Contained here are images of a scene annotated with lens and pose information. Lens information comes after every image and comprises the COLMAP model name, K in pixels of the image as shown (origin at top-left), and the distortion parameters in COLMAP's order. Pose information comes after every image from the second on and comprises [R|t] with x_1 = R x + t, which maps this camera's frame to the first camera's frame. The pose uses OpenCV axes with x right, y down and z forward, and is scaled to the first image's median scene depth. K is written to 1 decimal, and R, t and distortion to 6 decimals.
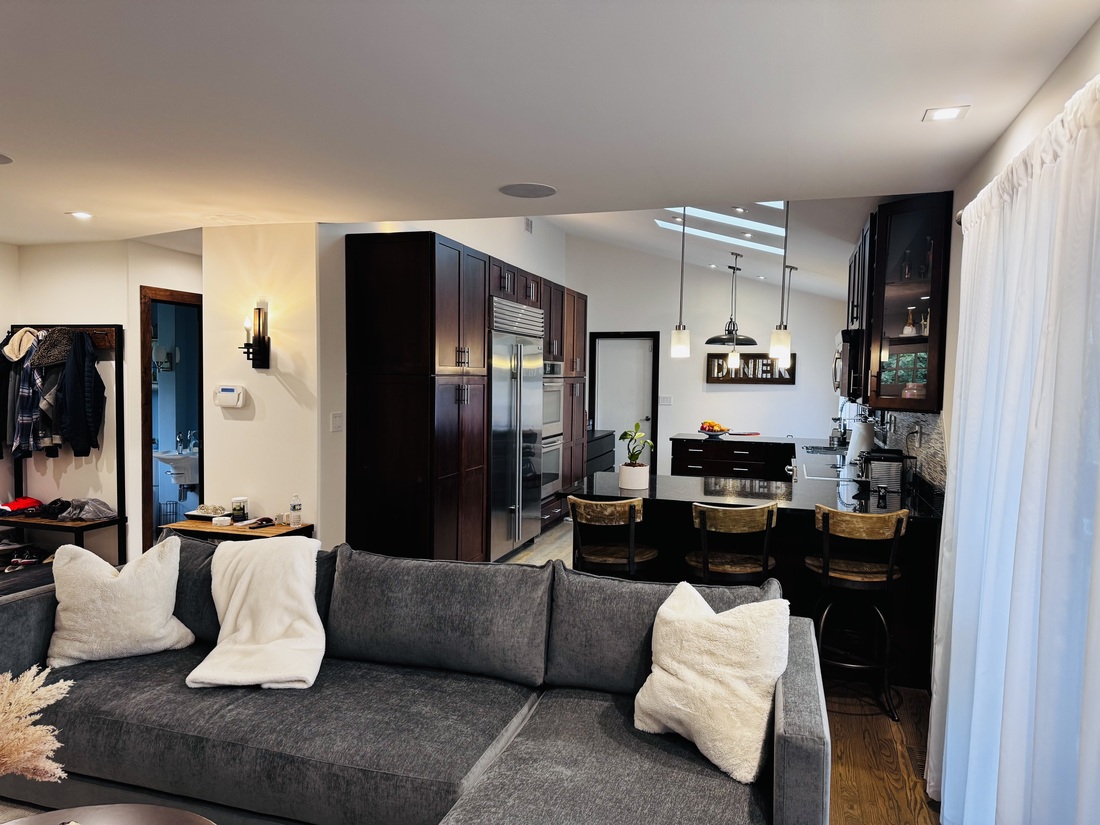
lens RADIAL K [[782.3, 0, 550.5], [0, 782.3, 416.8], [0, 0, 1]] dist [0.011515, -0.005797]
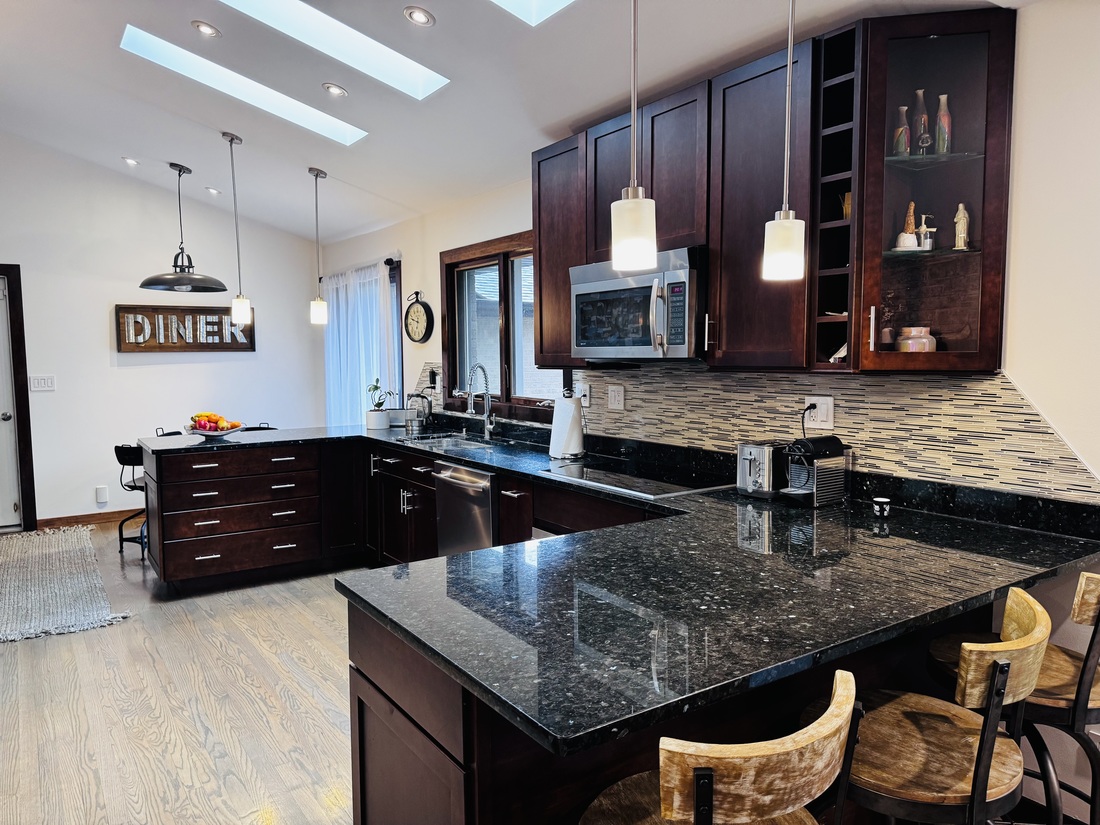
lens RADIAL K [[782.3, 0, 549.4], [0, 782.3, 411.3], [0, 0, 1]] dist [0.011515, -0.005797]
pose [[0.624826, -0.082297, 0.776414, -0.078665], [0.058320, 0.996571, 0.058699, -0.012902], [-0.778583, 0.008604, 0.627483, 0.340530]]
